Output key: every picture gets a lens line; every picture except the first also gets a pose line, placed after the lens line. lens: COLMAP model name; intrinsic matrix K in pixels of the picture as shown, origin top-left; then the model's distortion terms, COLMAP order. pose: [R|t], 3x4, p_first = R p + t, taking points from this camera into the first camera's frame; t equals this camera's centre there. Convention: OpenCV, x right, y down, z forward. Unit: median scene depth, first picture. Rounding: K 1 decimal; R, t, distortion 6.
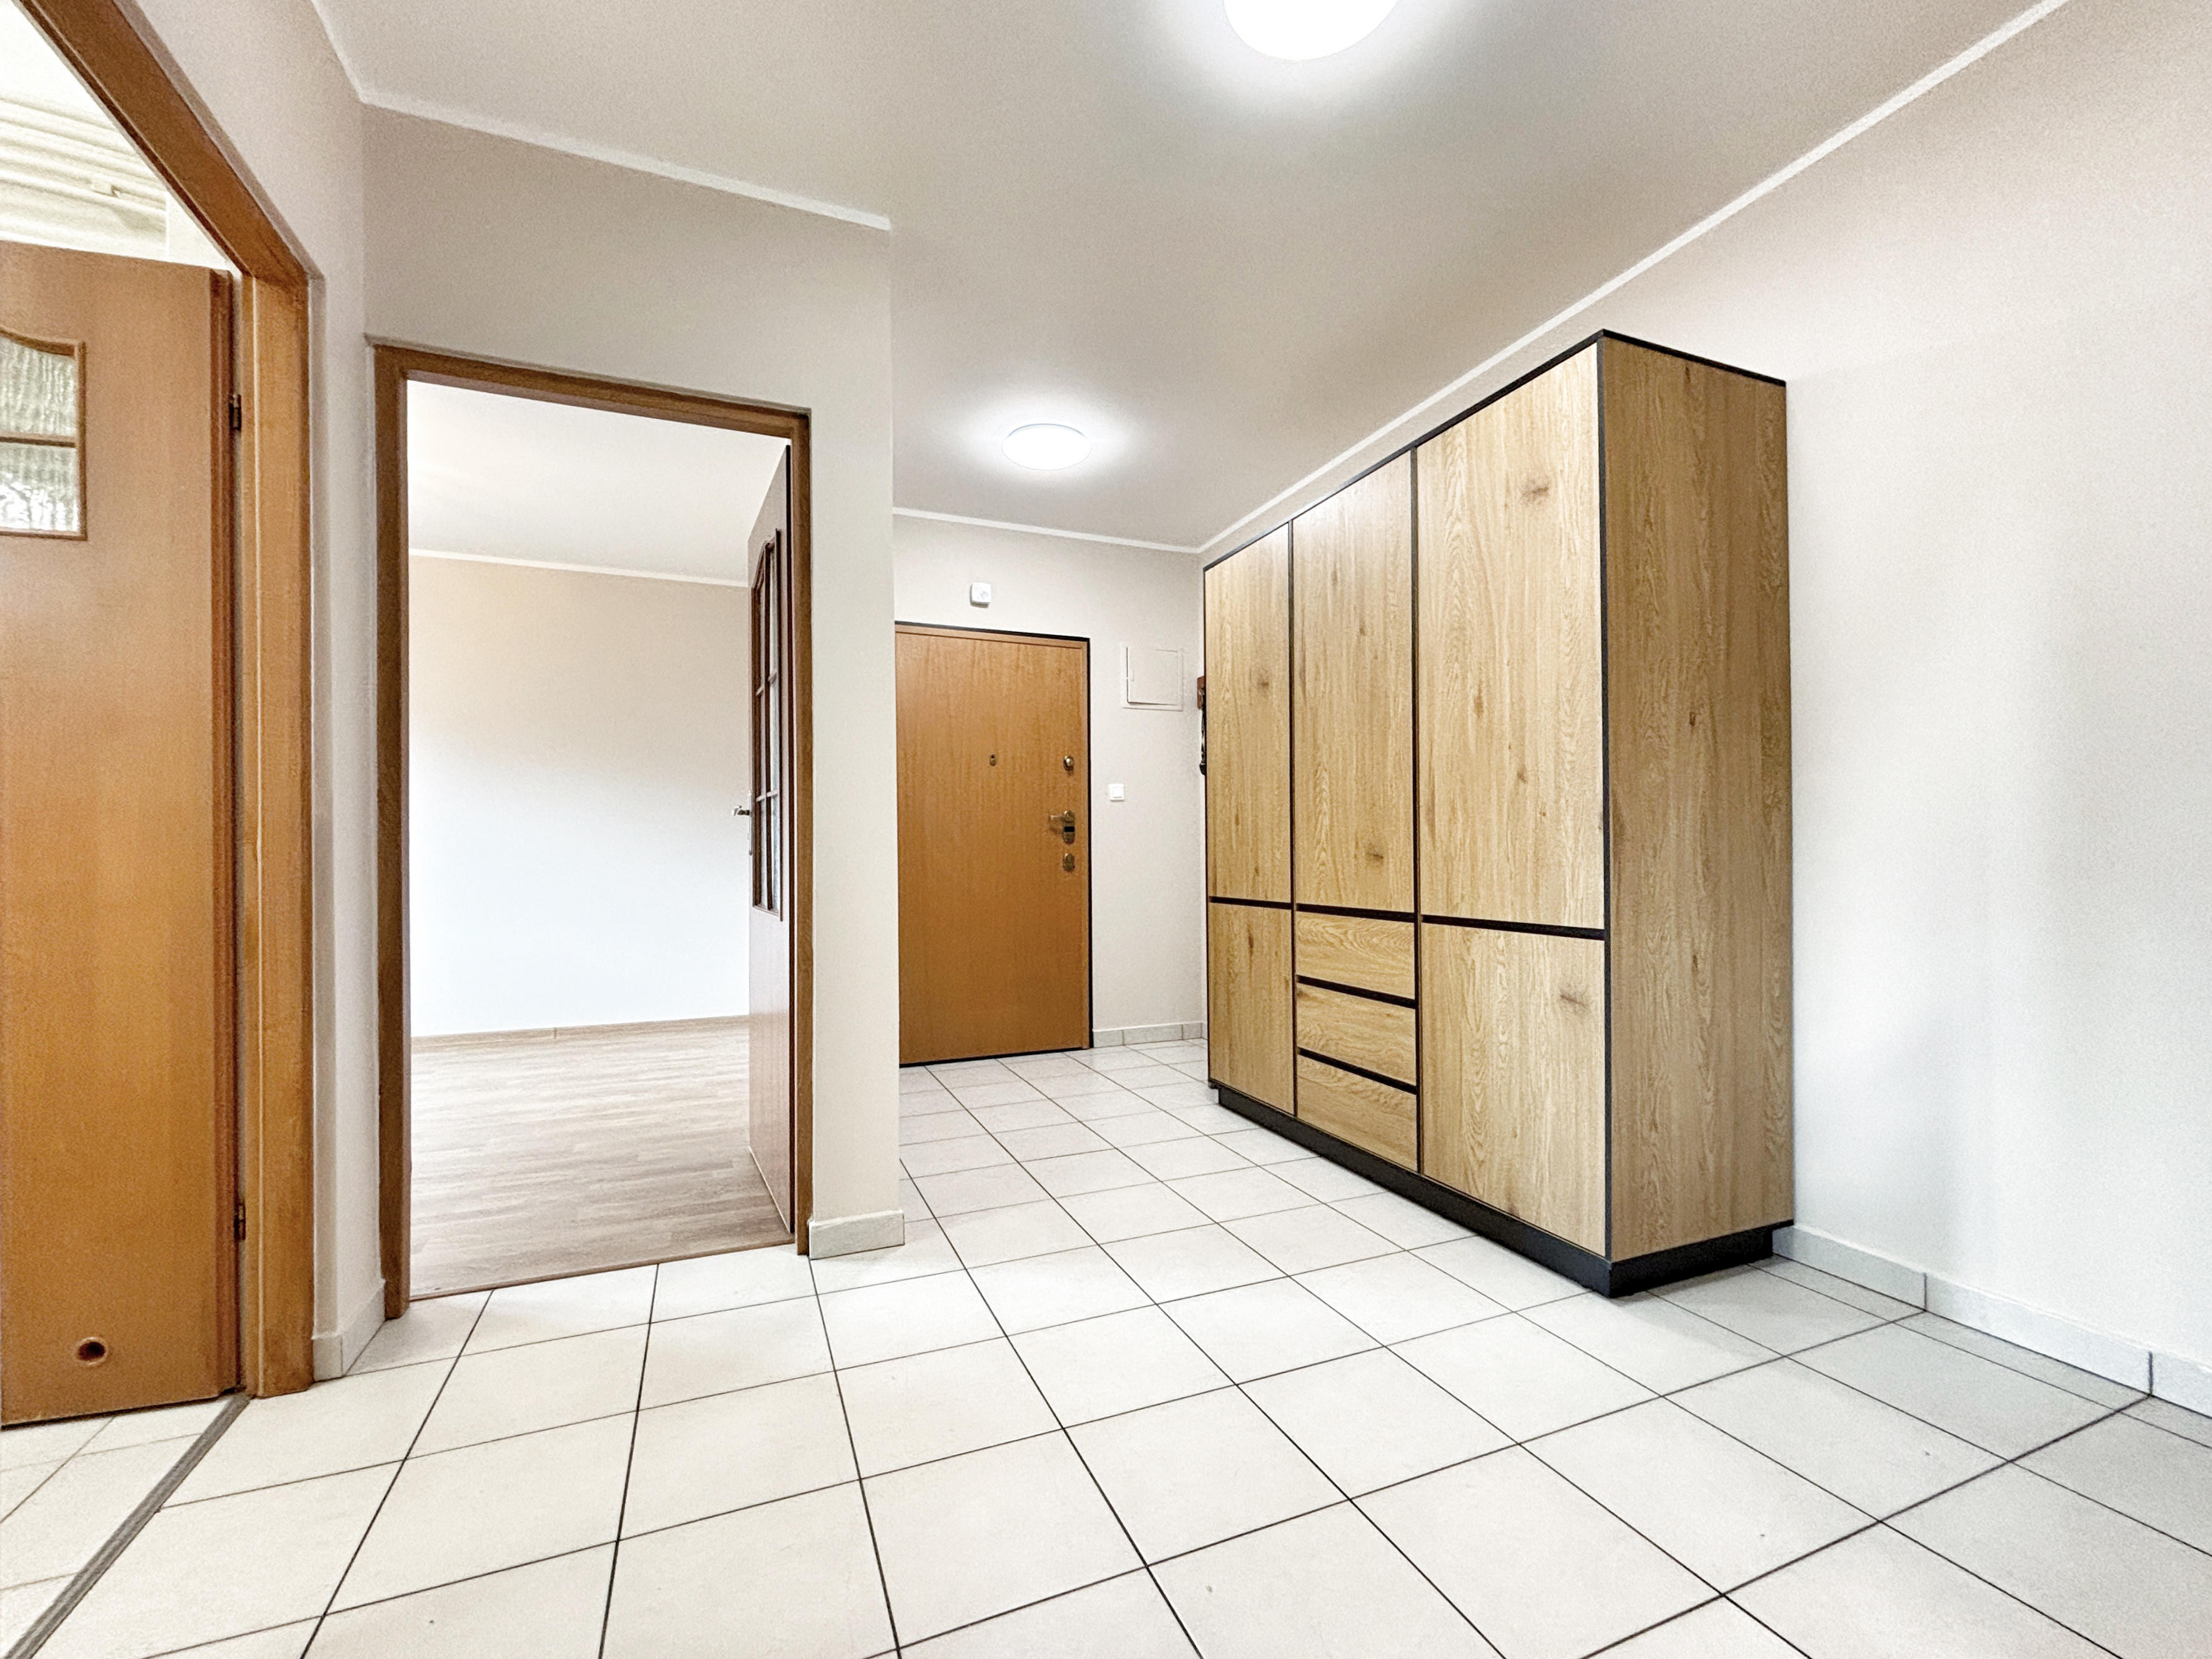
lens RADIAL K [[917.7, 0, 1102.7], [0, 917.7, 852.4], [0, 0, 1]] dist [0.000577, 0.000316]
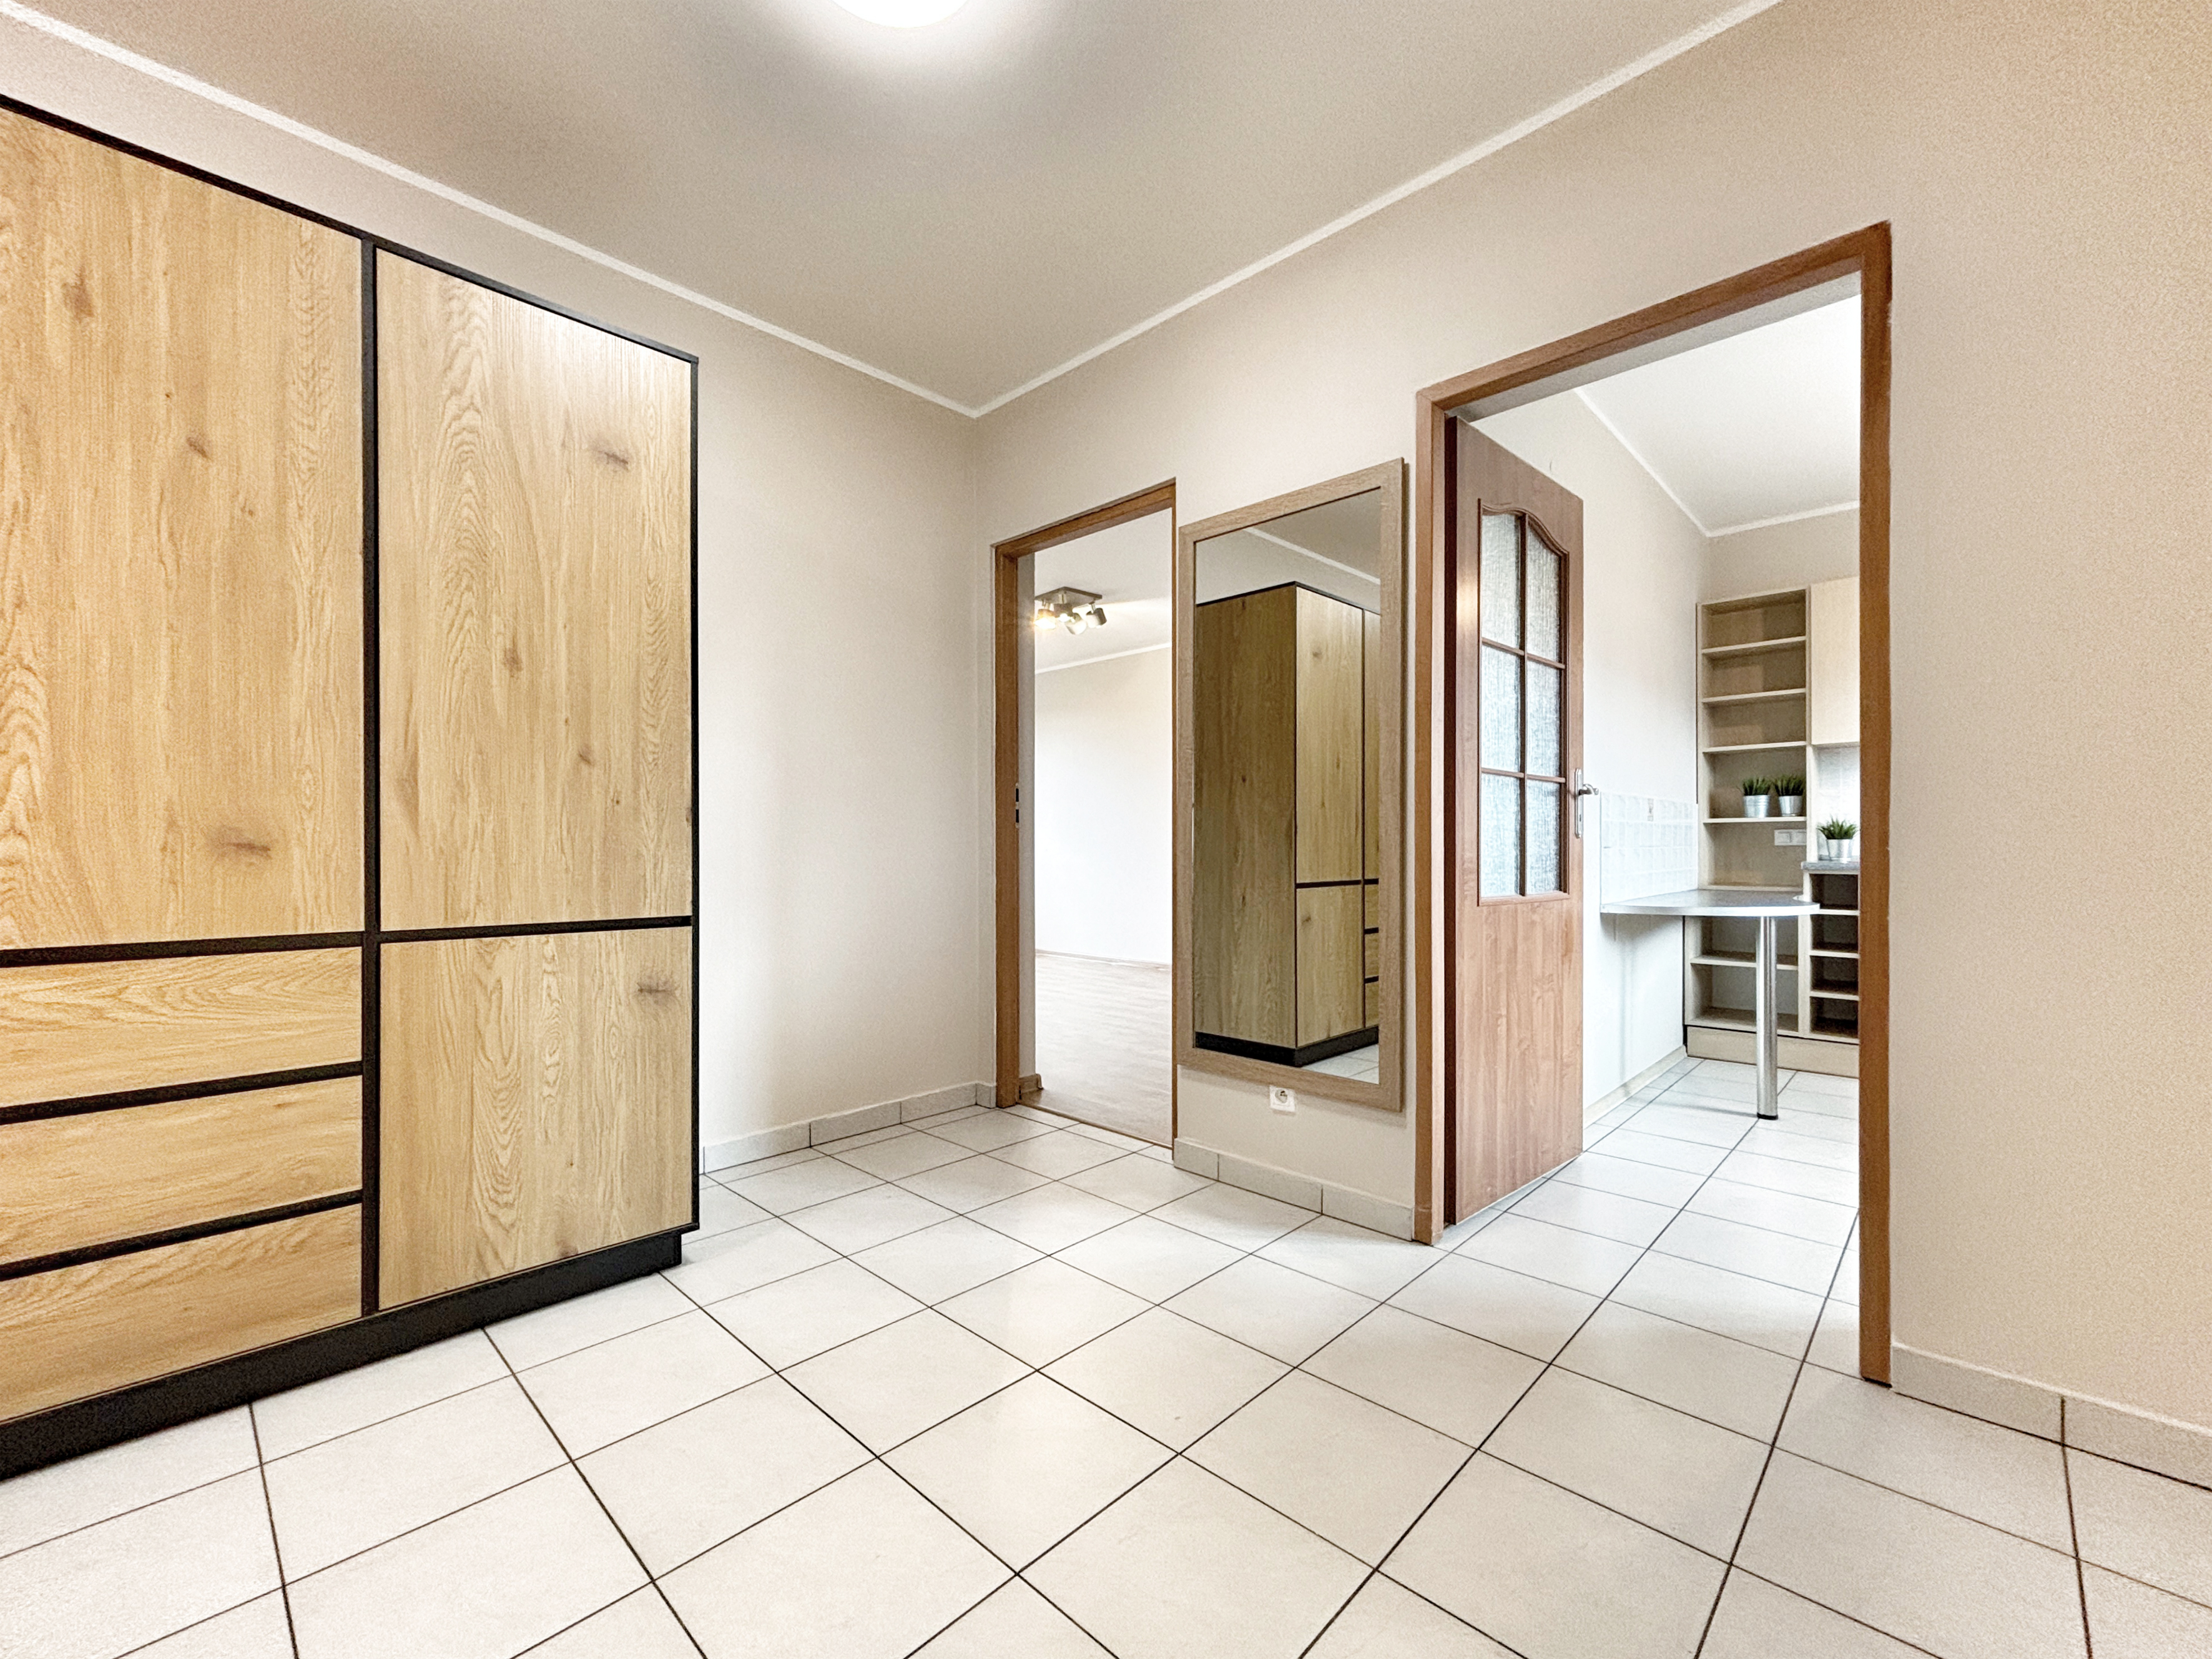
lens RADIAL K [[917.7, 0, 1113.4], [0, 917.7, 839.0], [0, 0, 1]] dist [0.000577, 0.000316]
pose [[-0.391315, 0.007484, 0.920226, -0.532222], [-0.001612, 0.999960, -0.008817, 0.003201], [-0.920256, -0.004934, -0.391287, 0.814966]]
